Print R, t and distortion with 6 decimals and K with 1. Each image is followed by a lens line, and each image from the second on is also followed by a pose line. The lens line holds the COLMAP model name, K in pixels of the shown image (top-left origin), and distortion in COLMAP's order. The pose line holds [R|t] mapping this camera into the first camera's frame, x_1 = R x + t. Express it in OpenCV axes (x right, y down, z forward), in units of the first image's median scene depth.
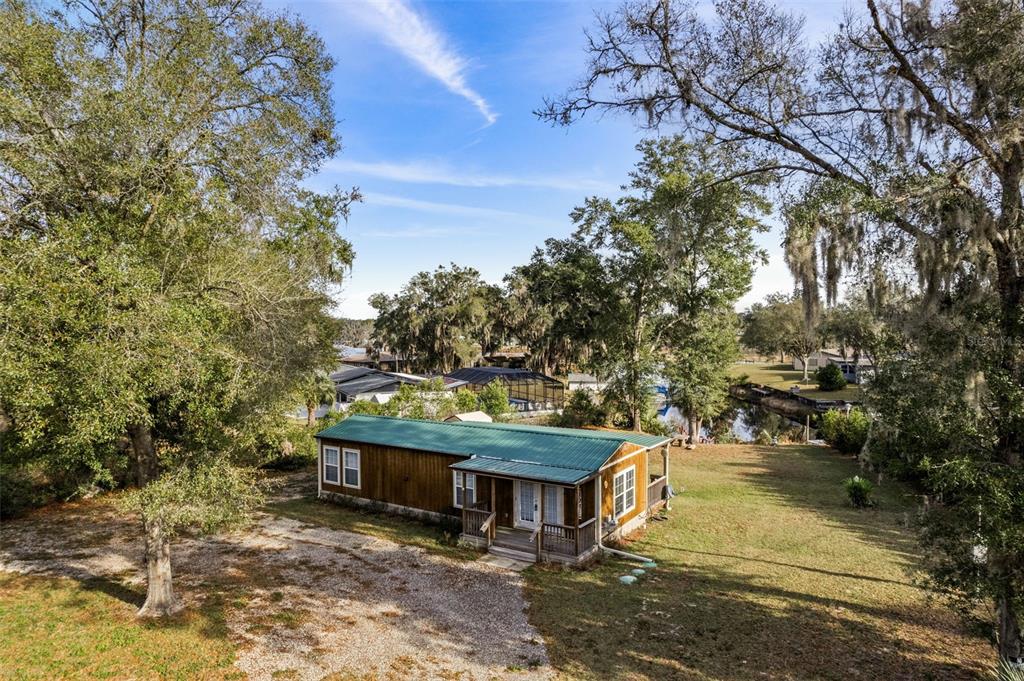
lens RADIAL K [[662.0, 0, 512.0], [0, 662.0, 340.5], [0, 0, 1]] dist [-0.006321, -0.001241]
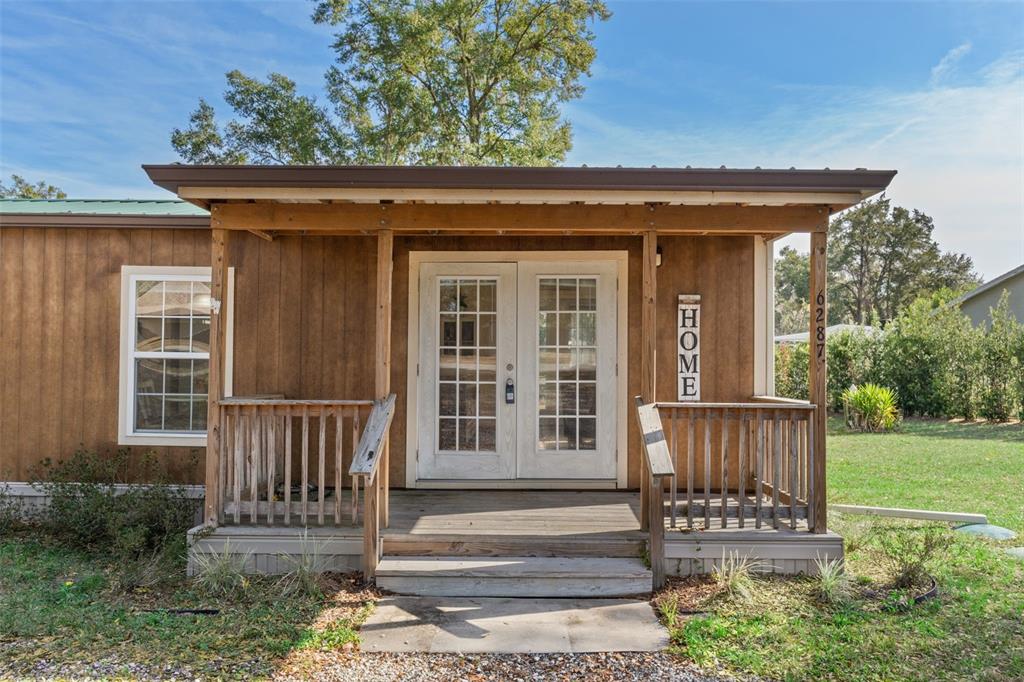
lens RADIAL K [[694.9, 0, 508.5], [0, 694.9, 341.8], [0, 0, 1]] dist [0.003443, 0.000903]
pose [[0.855437, 0.021959, 0.517441, -0.045269], [0.002953, 0.998878, -0.047271, 0.103945], [-0.517898, 0.041965, 0.854412, 0.324616]]
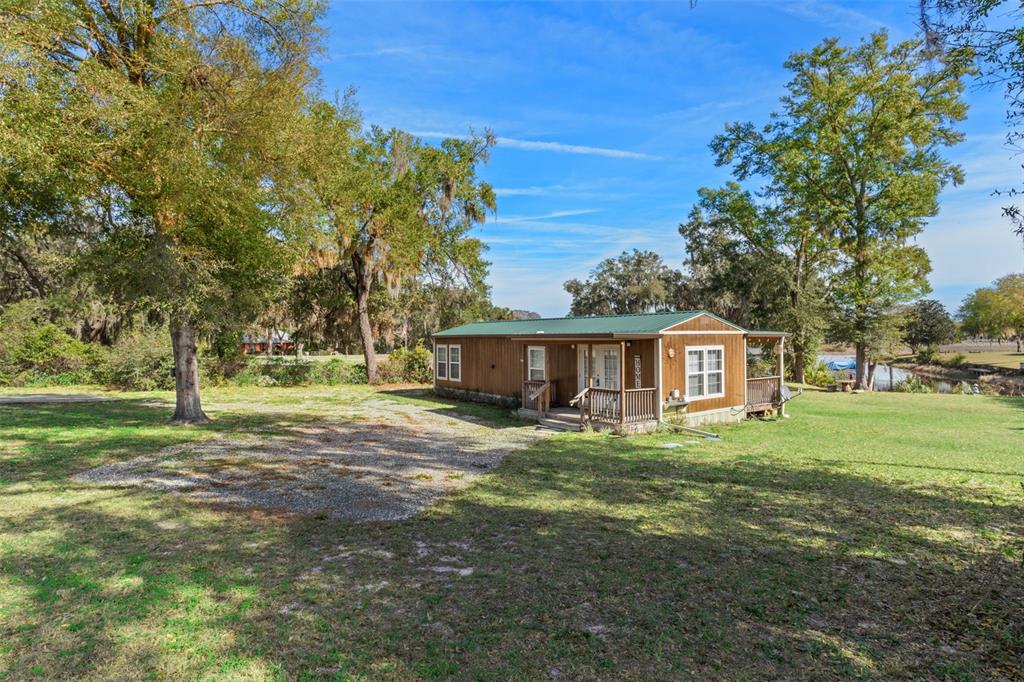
lens RADIAL K [[541.8, 0, 514.1], [0, 541.8, 339.6], [0, 0, 1]] dist [0.001433, -0.000452]
pose [[0.929975, -0.000416, -0.367623, 0.086168], [-0.008650, 0.999698, -0.023011, 0.089529], [0.367521, 0.024579, 0.929690, 0.113271]]
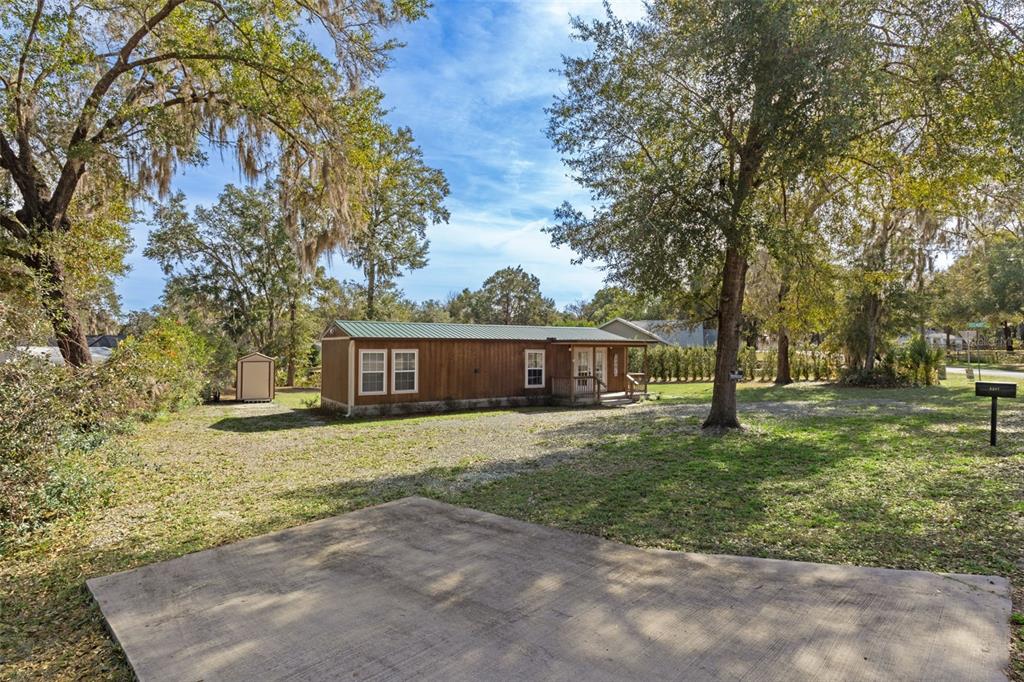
lens RADIAL K [[541.8, 0, 514.1], [0, 541.8, 339.6], [0, 0, 1]] dist [0.001433, -0.000452]
pose [[0.415860, 0.014820, 0.909308, -0.428641], [0.019797, 0.999483, -0.025343, 0.088136], [-0.909213, 0.028541, 0.415351, 0.291038]]
